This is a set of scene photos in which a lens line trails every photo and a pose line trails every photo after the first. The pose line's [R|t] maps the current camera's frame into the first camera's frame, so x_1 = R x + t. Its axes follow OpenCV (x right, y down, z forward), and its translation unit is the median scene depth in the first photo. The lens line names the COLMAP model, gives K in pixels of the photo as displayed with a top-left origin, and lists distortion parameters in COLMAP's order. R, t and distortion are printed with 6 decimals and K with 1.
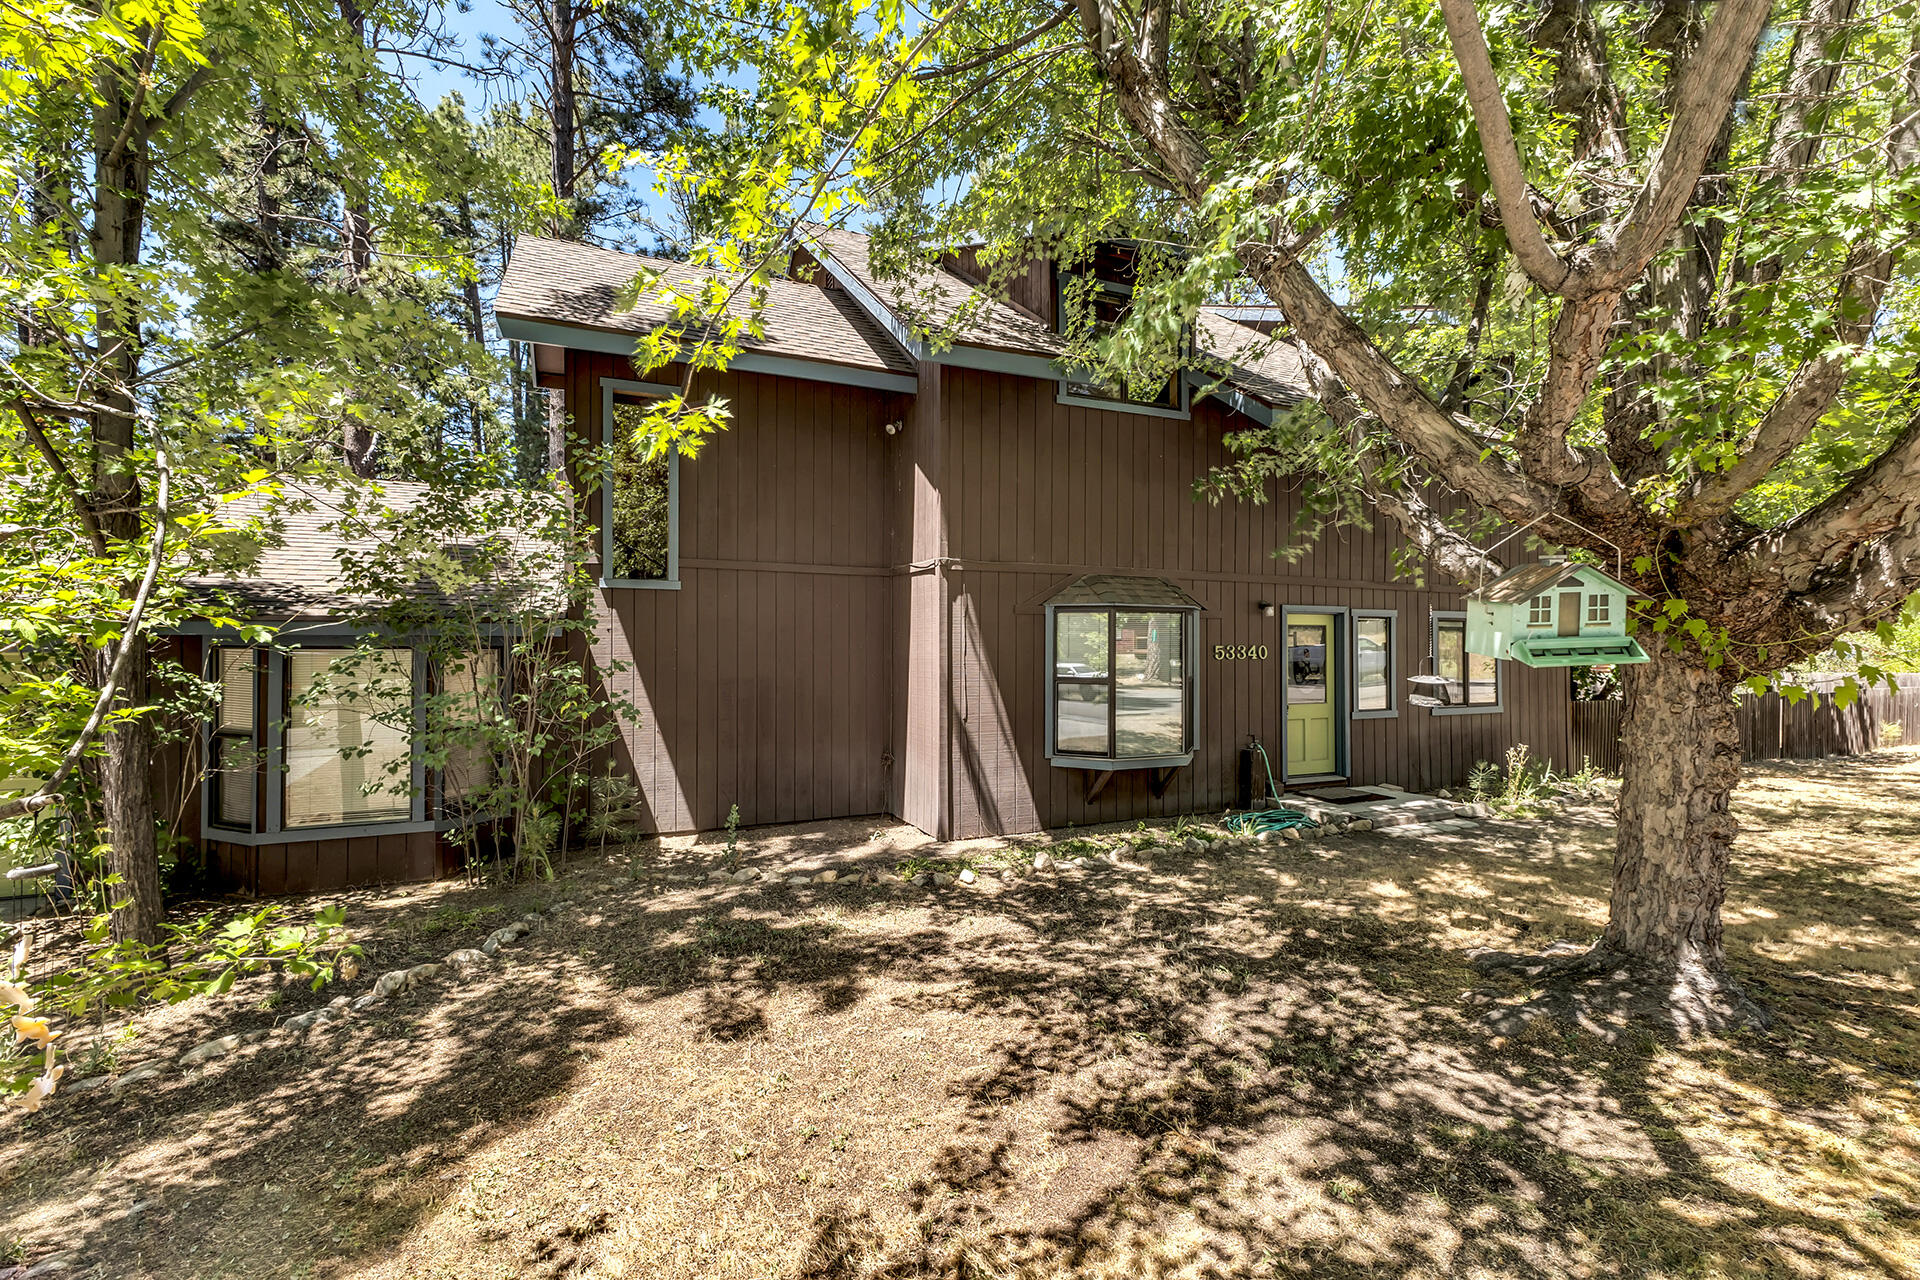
lens RADIAL K [[835.1, 0, 974.2], [0, 835.1, 644.0], [0, 0, 1]] dist [0.001254, -0.000301]
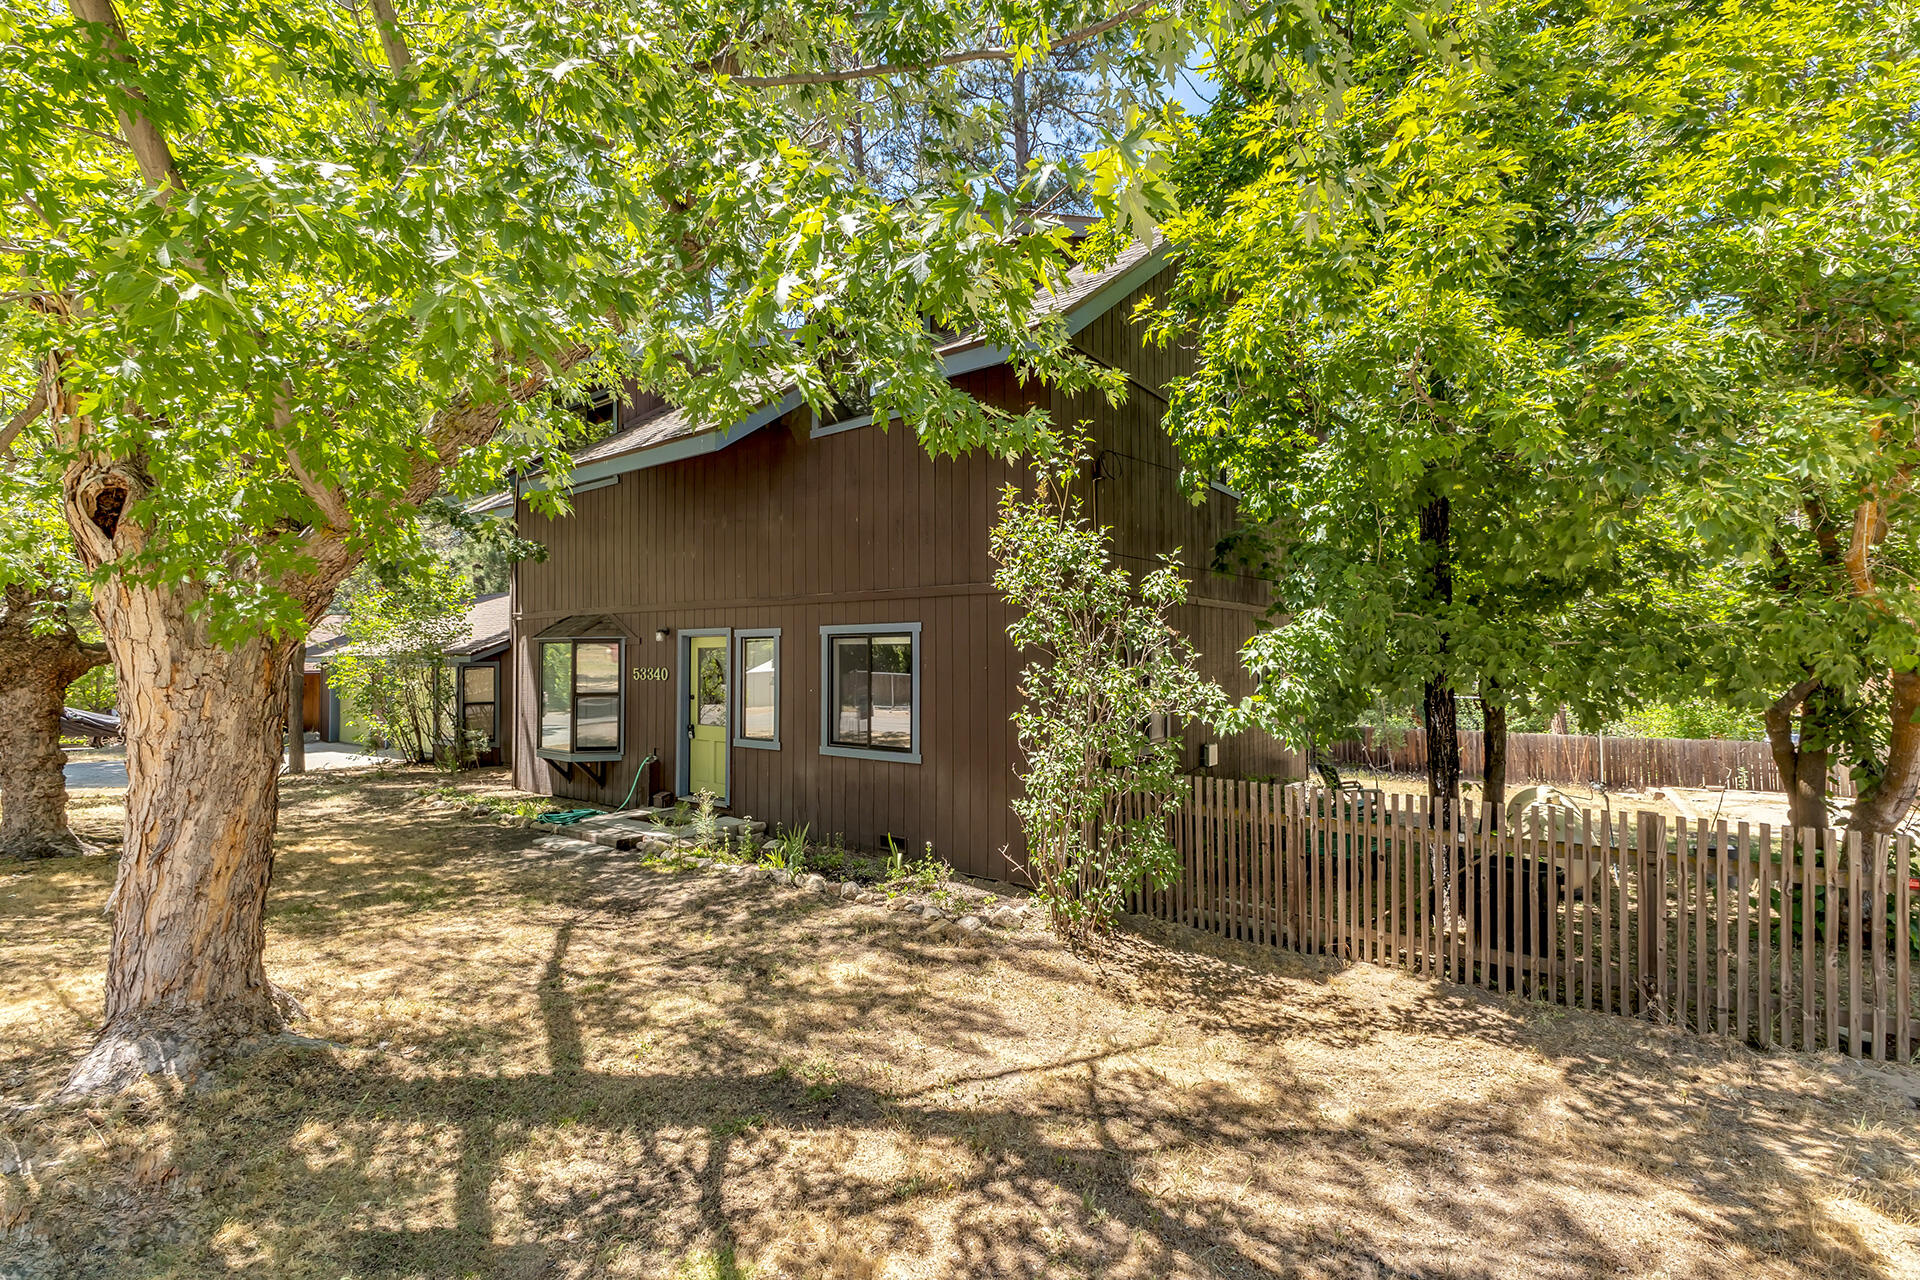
lens RADIAL K [[835.1, 0, 974.2], [0, 835.1, 644.0], [0, 0, 1]] dist [0.001254, -0.000301]
pose [[0.495508, -0.018048, -0.868416, 1.543578], [0.010255, 0.999836, -0.014927, -0.009631], [0.868543, -0.001509, 0.495612, 0.829807]]
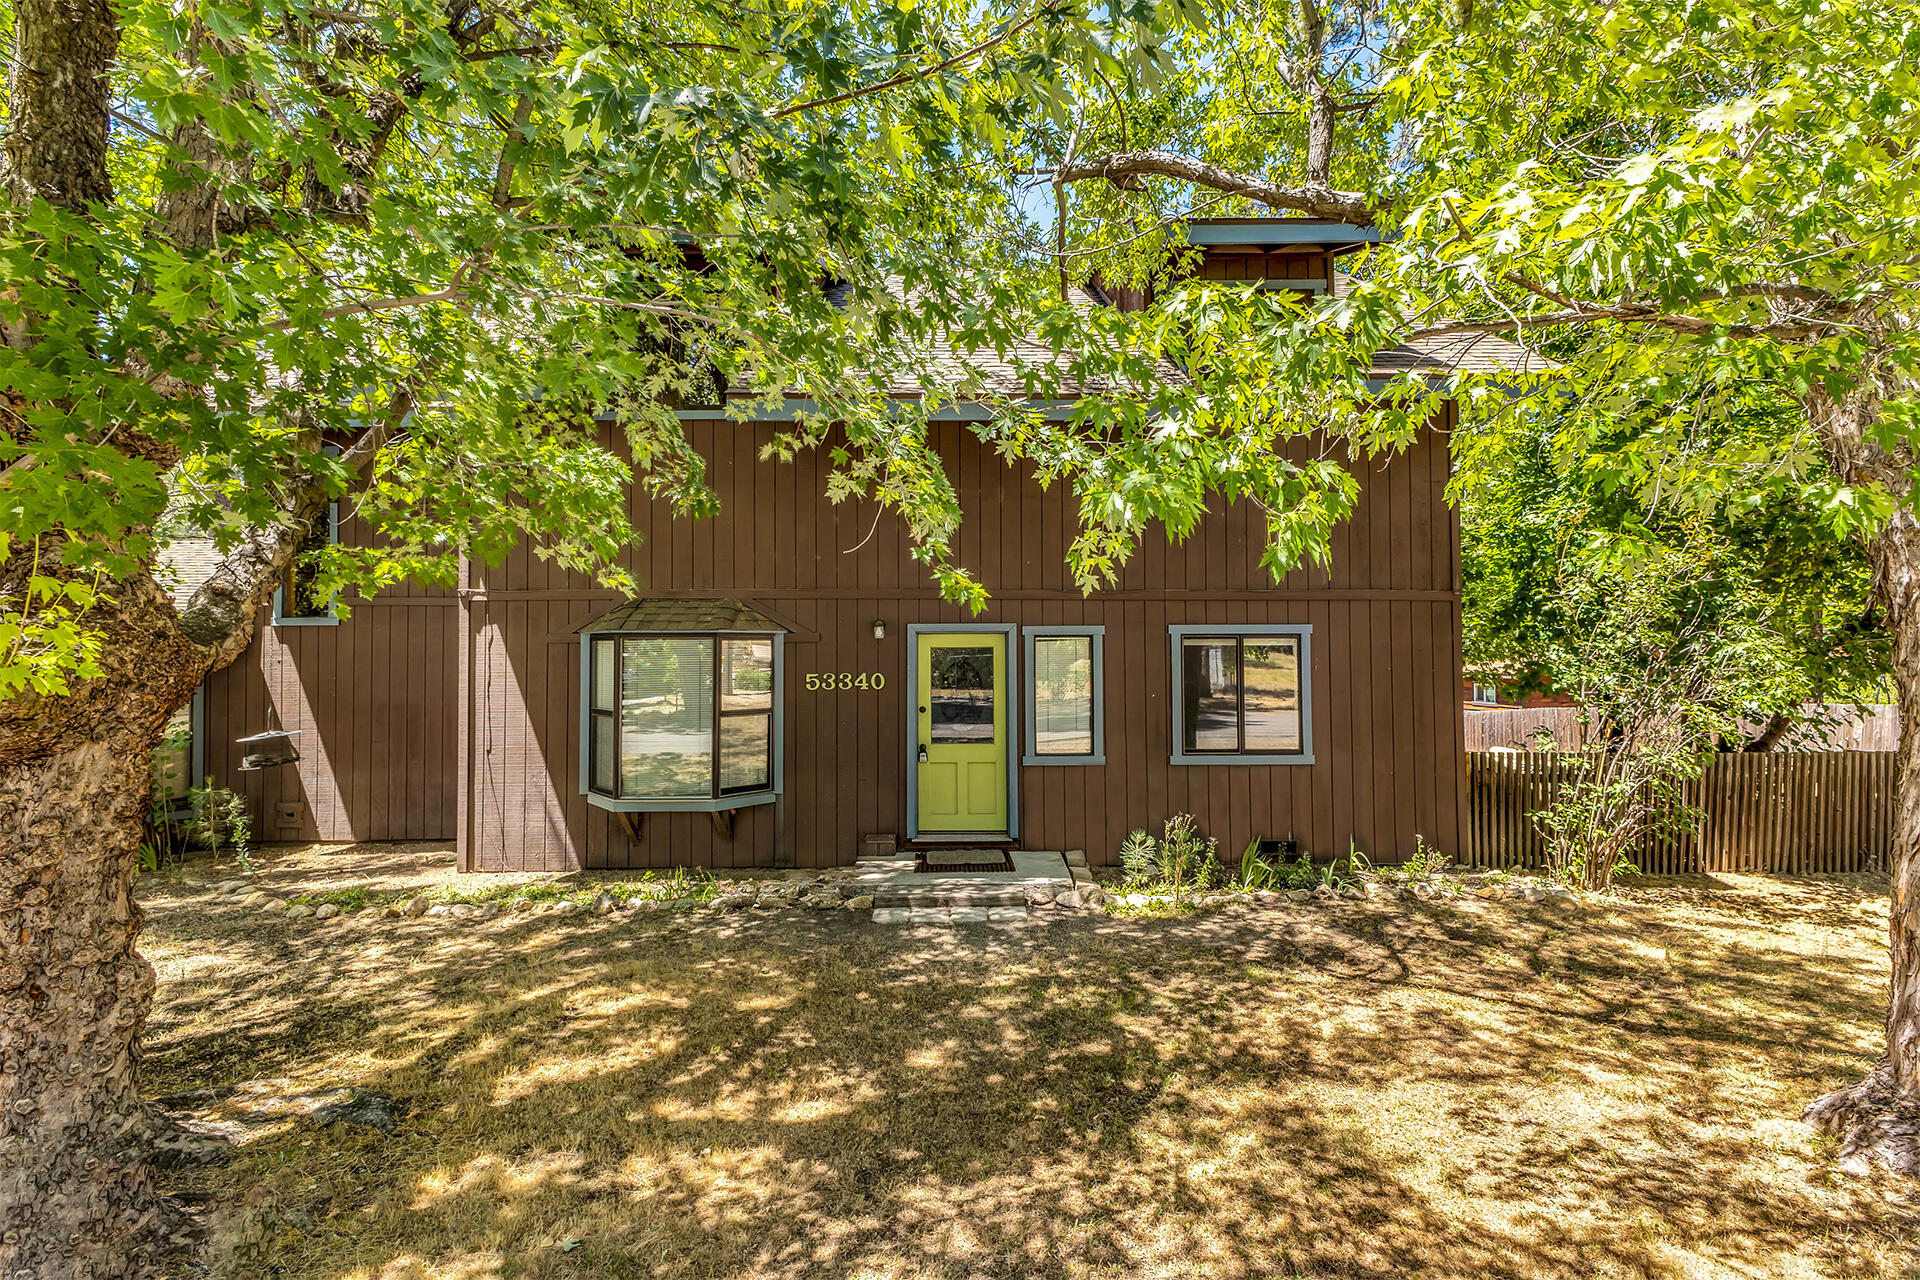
lens RADIAL K [[835.1, 0, 974.2], [0, 835.1, 644.0], [0, 0, 1]] dist [0.001254, -0.000301]
pose [[0.915147, -0.011759, -0.402949, 0.791985], [0.007870, 0.999905, -0.011305, -0.018078], [0.403044, 0.007175, 0.915153, 0.271462]]
